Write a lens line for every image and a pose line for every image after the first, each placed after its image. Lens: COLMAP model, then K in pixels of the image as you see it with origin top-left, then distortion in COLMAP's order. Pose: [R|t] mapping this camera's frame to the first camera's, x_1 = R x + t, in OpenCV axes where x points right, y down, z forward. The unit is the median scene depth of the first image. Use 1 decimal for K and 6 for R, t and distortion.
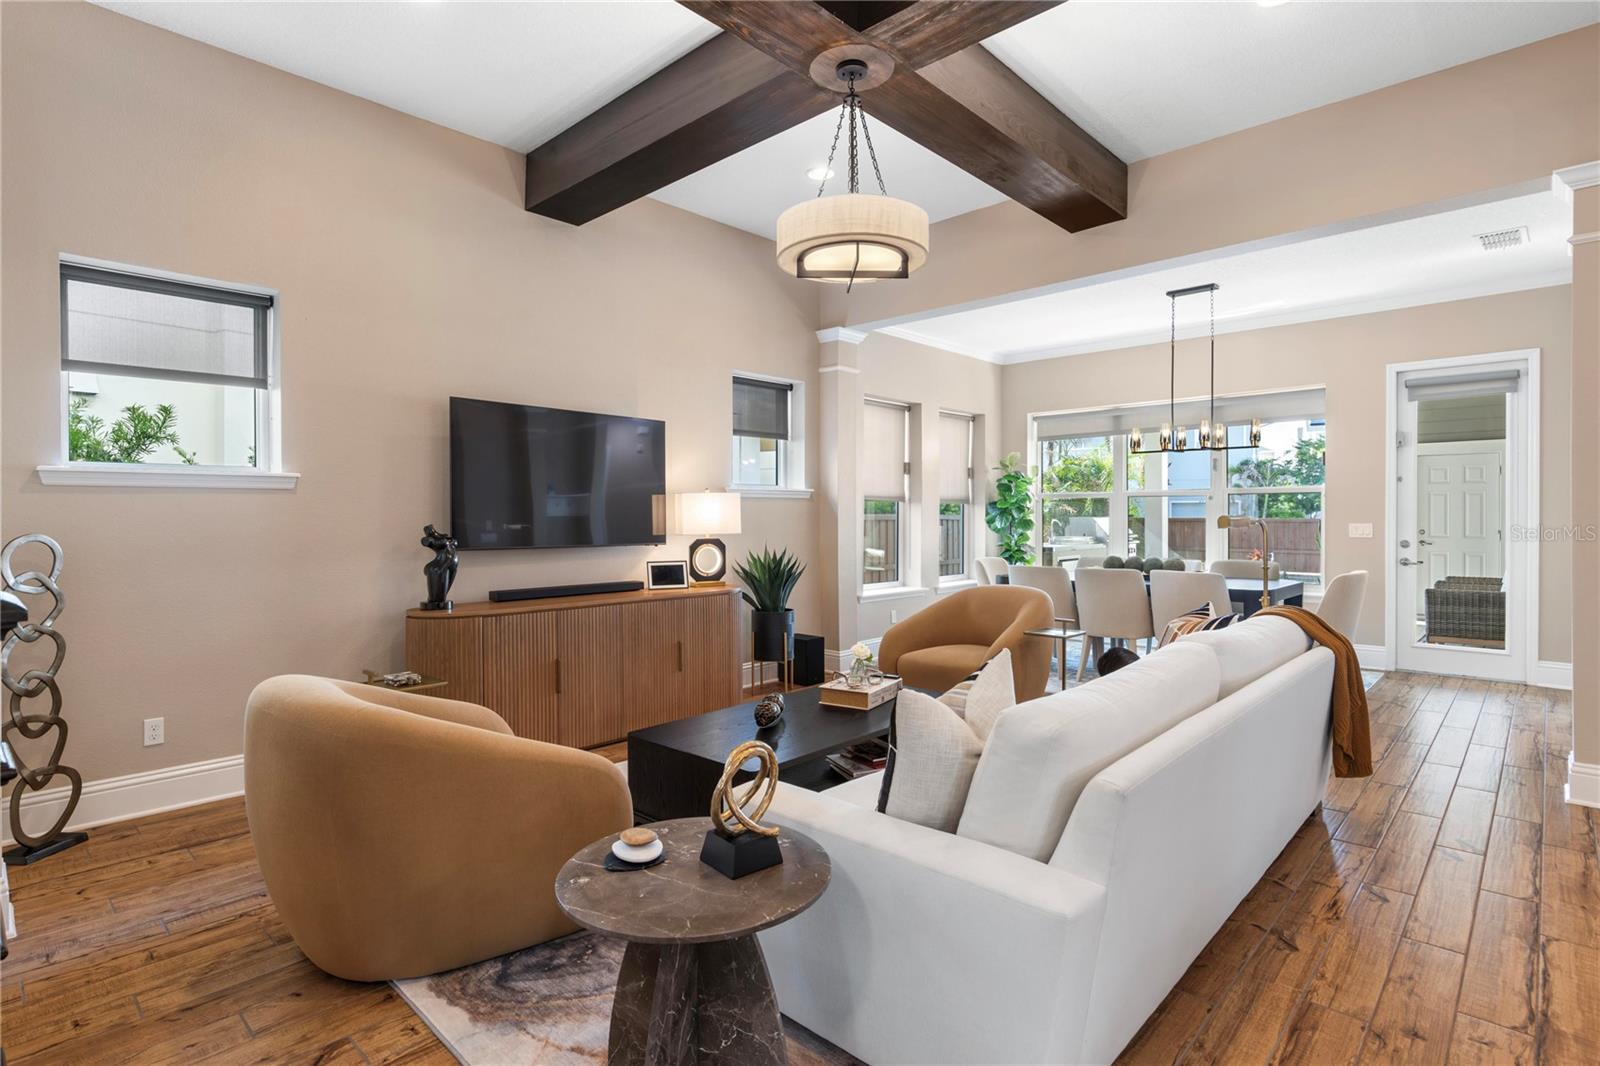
lens RADIAL K [[823.2, 0, 812.1], [0, 823.2, 509.0], [0, 0, 1]] dist [0.000106, -0.000497]
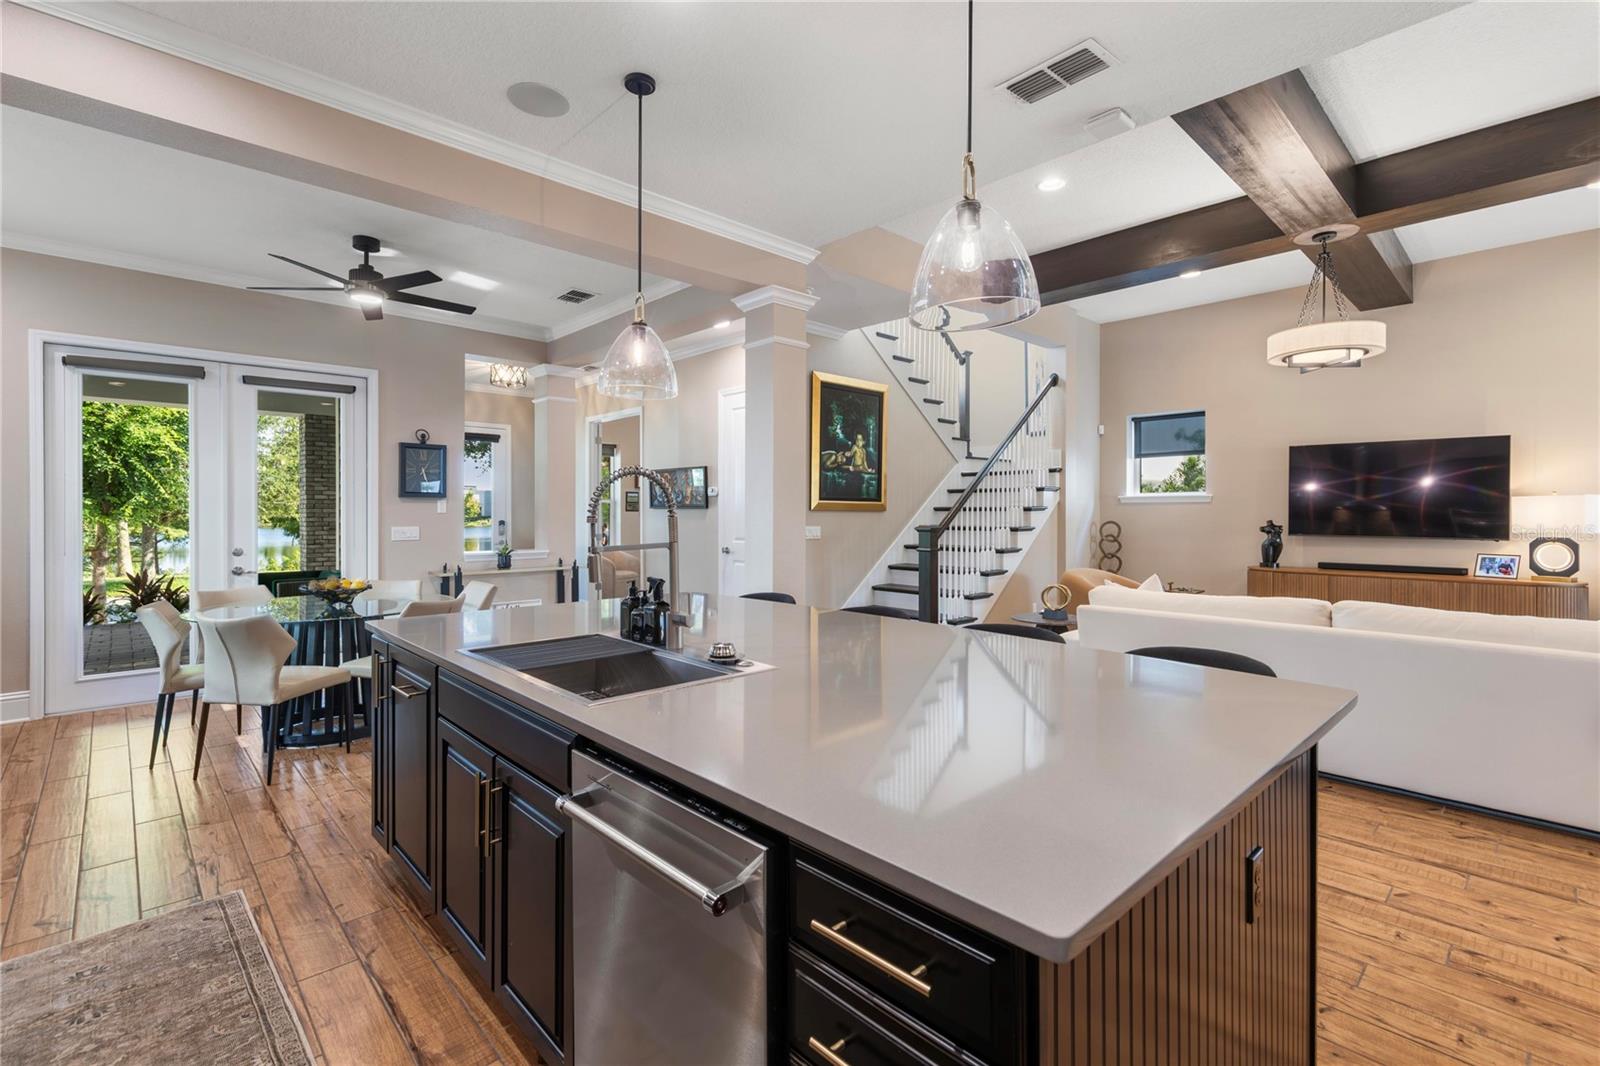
lens RADIAL K [[719.0, 0, 796.0], [0, 719.0, 513.1], [0, 0, 1]] dist [0.007778, -0.000167]
pose [[-0.077366, 0.004334, -0.996993, 0.906732], [0.007974, 0.999961, 0.003728, -0.008124], [0.996971, -0.007662, -0.077398, 0.062407]]
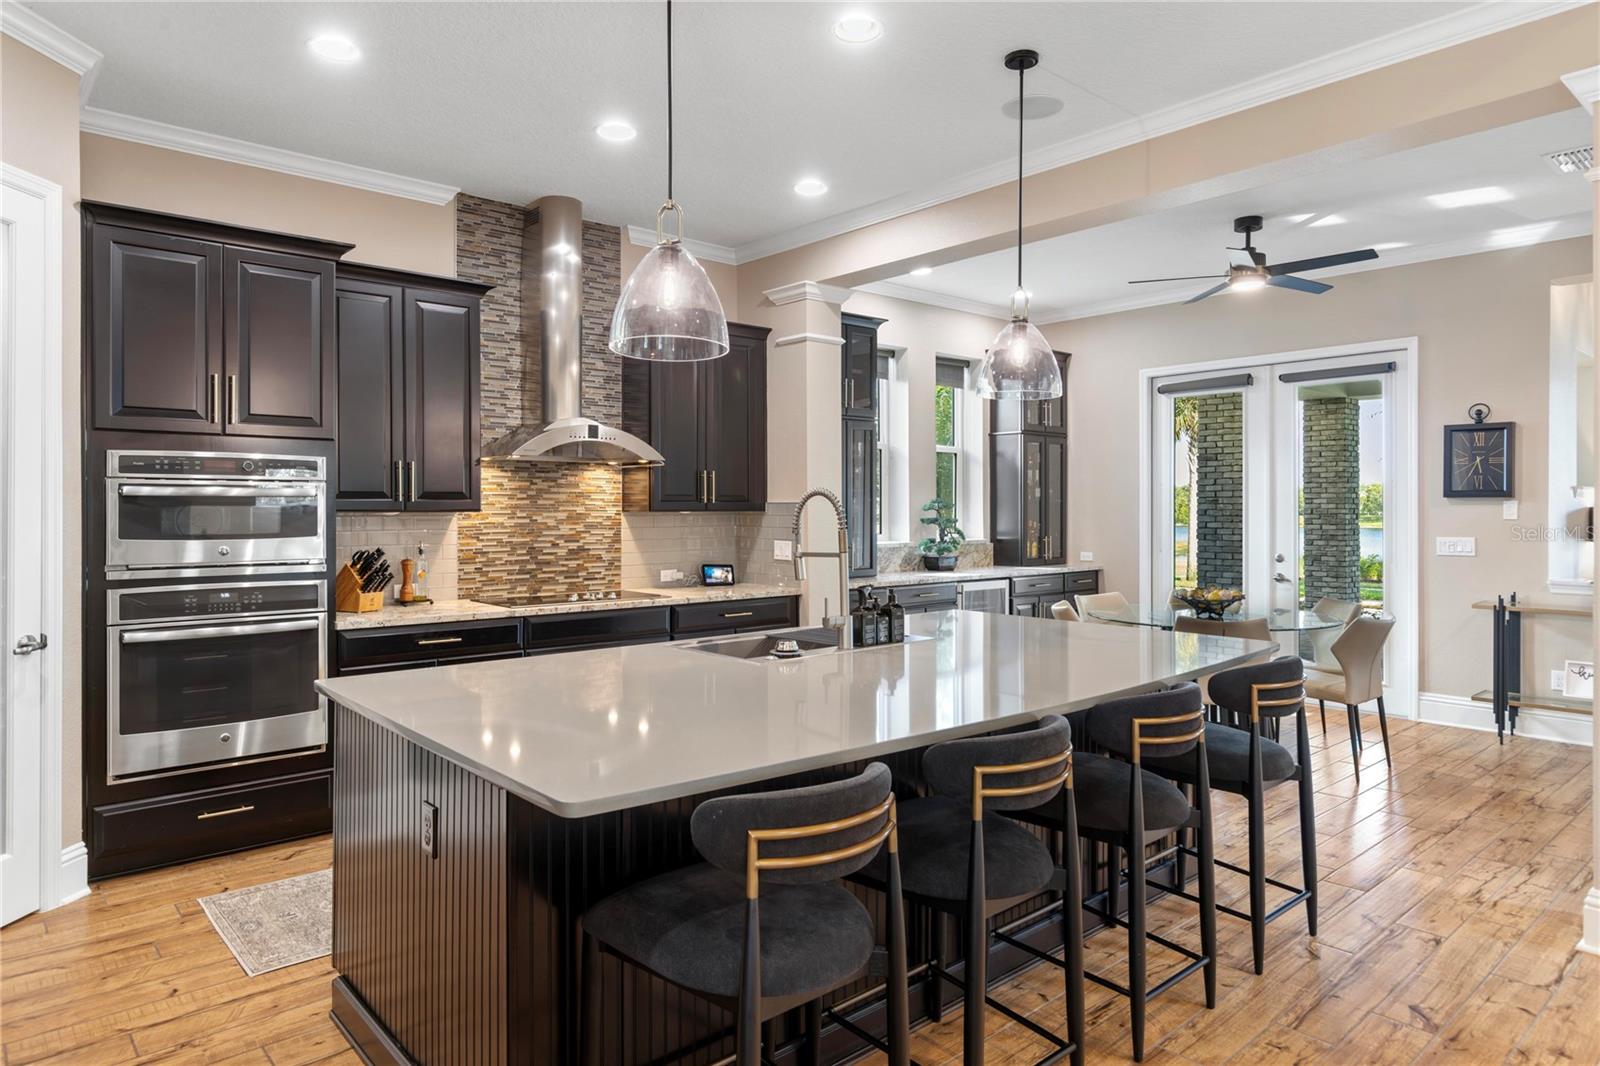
lens RADIAL K [[978.0, 0, 816.0], [0, 978.0, 517.5], [0, 0, 1]] dist [0.003278, -0.001267]
pose [[-0.994652, 0.002726, 0.103251, 0.468654], [0.002815, 0.999996, 0.000709, -0.013367], [-0.103249, 0.000995, -0.994655, 0.565705]]
